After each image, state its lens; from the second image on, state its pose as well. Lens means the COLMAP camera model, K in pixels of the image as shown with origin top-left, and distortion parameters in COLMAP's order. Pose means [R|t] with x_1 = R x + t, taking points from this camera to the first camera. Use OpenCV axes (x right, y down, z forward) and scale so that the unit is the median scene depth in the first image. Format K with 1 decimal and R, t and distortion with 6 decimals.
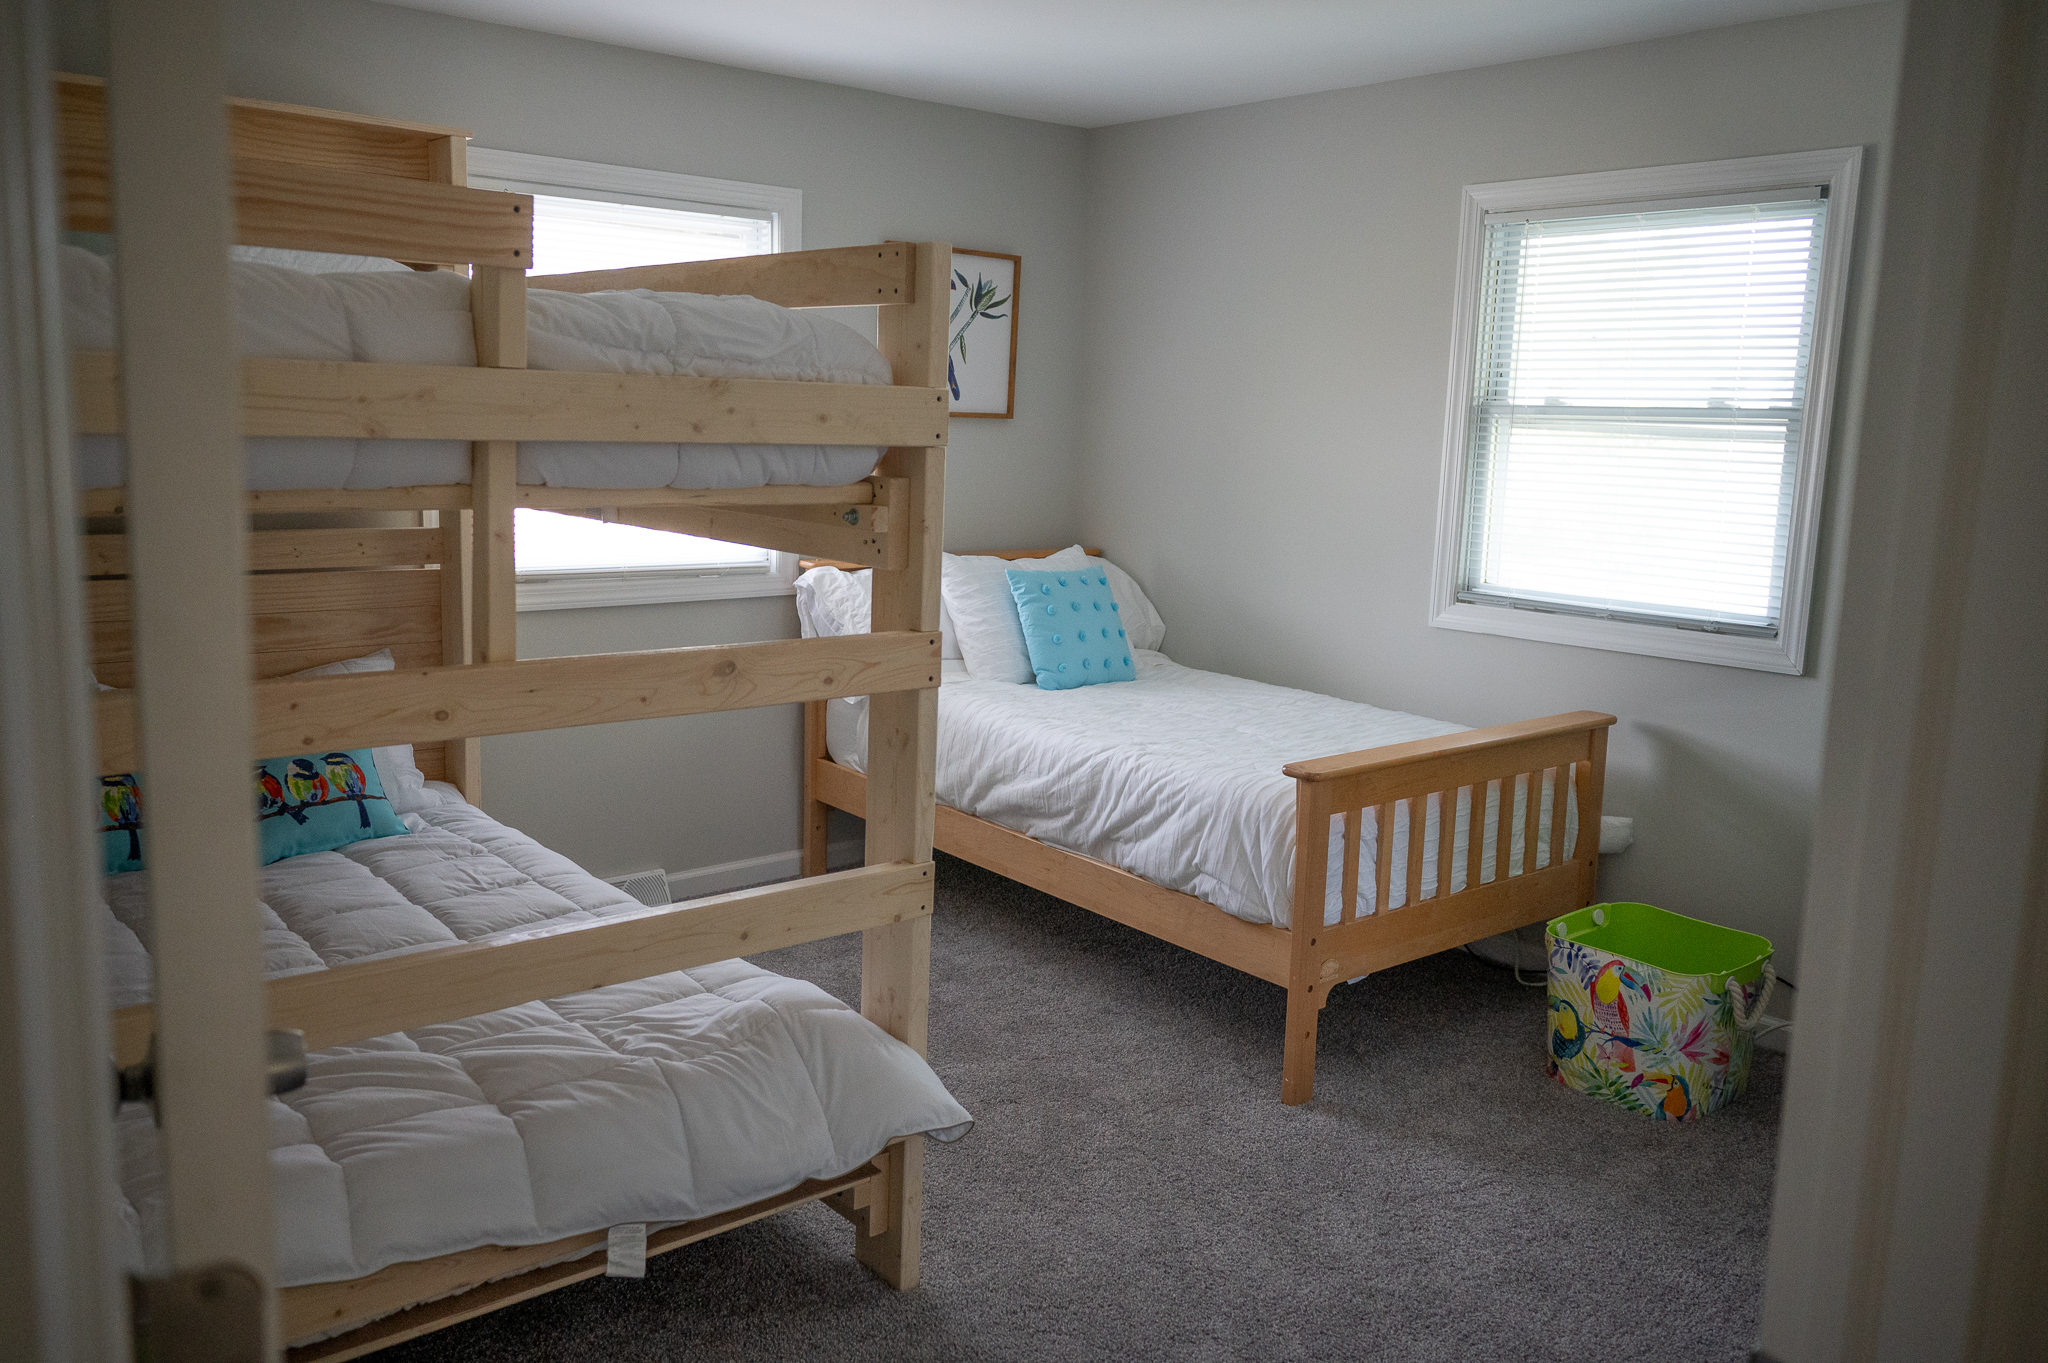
lens RADIAL K [[1657.4, 0, 1024.0], [0, 1657.4, 681.5], [0, 0, 1]] dist [0.006085, -0.004628]
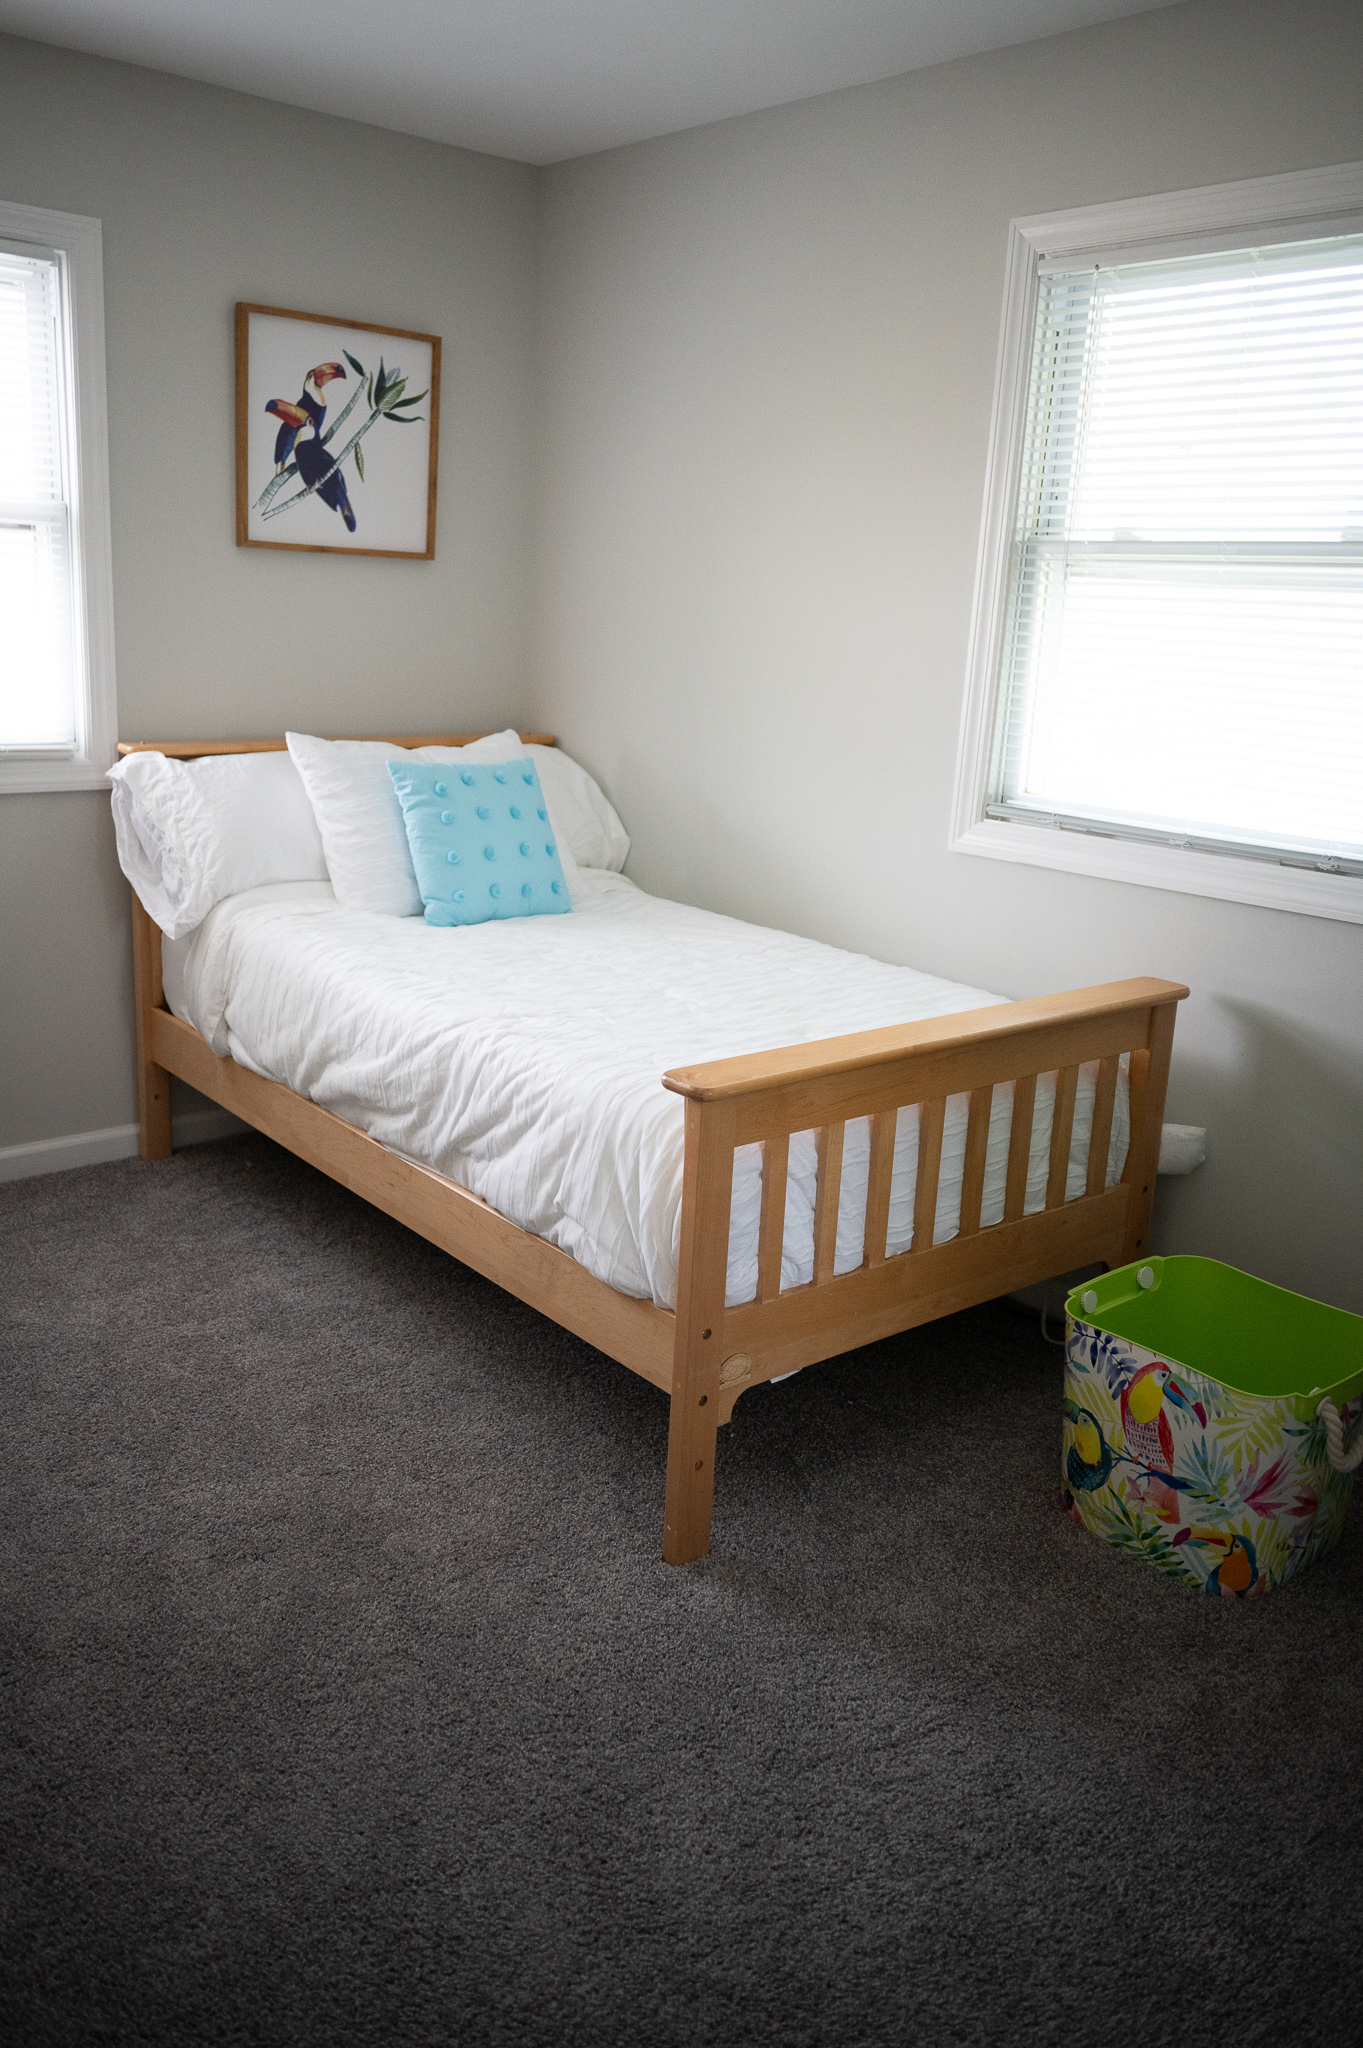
lens RADIAL K [[1657.4, 0, 674.2], [0, 1657.4, 1023.3], [0, 0, 1]] dist [0.006085, -0.004628]
pose [[0.999758, 0.017432, 0.013443, 0.130177], [-0.018570, 0.995787, 0.089797, -0.023654], [-0.011821, -0.090025, 0.995869, 0.300535]]
